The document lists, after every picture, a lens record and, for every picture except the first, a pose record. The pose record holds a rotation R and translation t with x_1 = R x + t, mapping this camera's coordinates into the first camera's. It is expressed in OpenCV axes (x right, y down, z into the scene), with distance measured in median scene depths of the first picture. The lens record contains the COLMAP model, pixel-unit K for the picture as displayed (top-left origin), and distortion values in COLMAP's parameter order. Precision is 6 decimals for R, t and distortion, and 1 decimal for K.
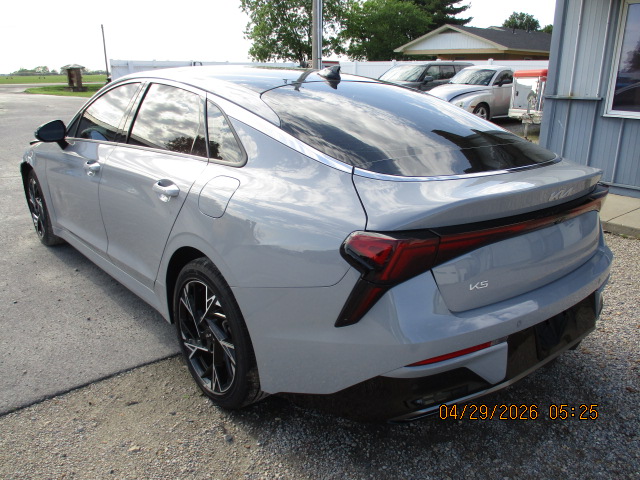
lens RADIAL K [[535.3, 0, 316.2], [0, 535.3, 240.3], [0, 0, 1]] dist [-0.033068, 0.002513]
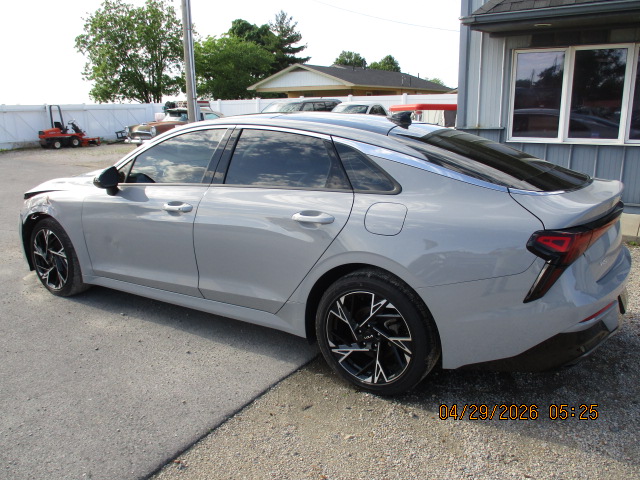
lens RADIAL K [[535.3, 0, 316.2], [0, 535.3, 240.3], [0, 0, 1]] dist [-0.033068, 0.002513]
pose [[0.959467, -0.090531, 0.266883, -0.220746], [0.107555, 0.992949, -0.049845, 0.003907], [-0.260489, 0.076529, 0.962439, -0.048272]]
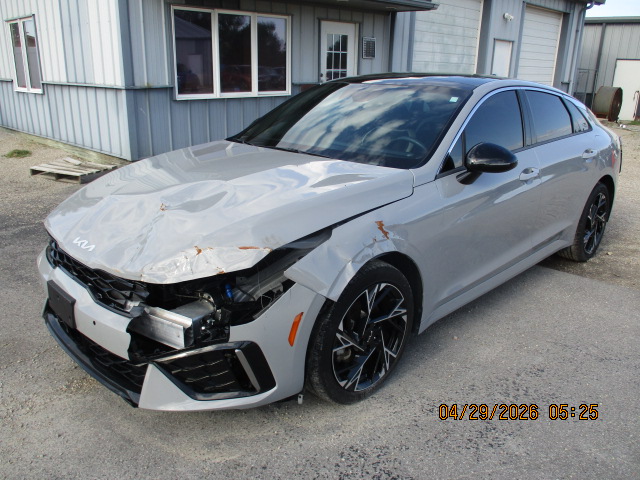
lens RADIAL K [[535.3, 0, 316.2], [0, 535.3, 240.3], [0, 0, 1]] dist [-0.033068, 0.002513]
pose [[-0.074680, -0.320607, 0.944264, -0.715684], [0.288067, 0.899603, 0.328226, -0.247237], [-0.954694, 0.296524, 0.025174, 0.738866]]
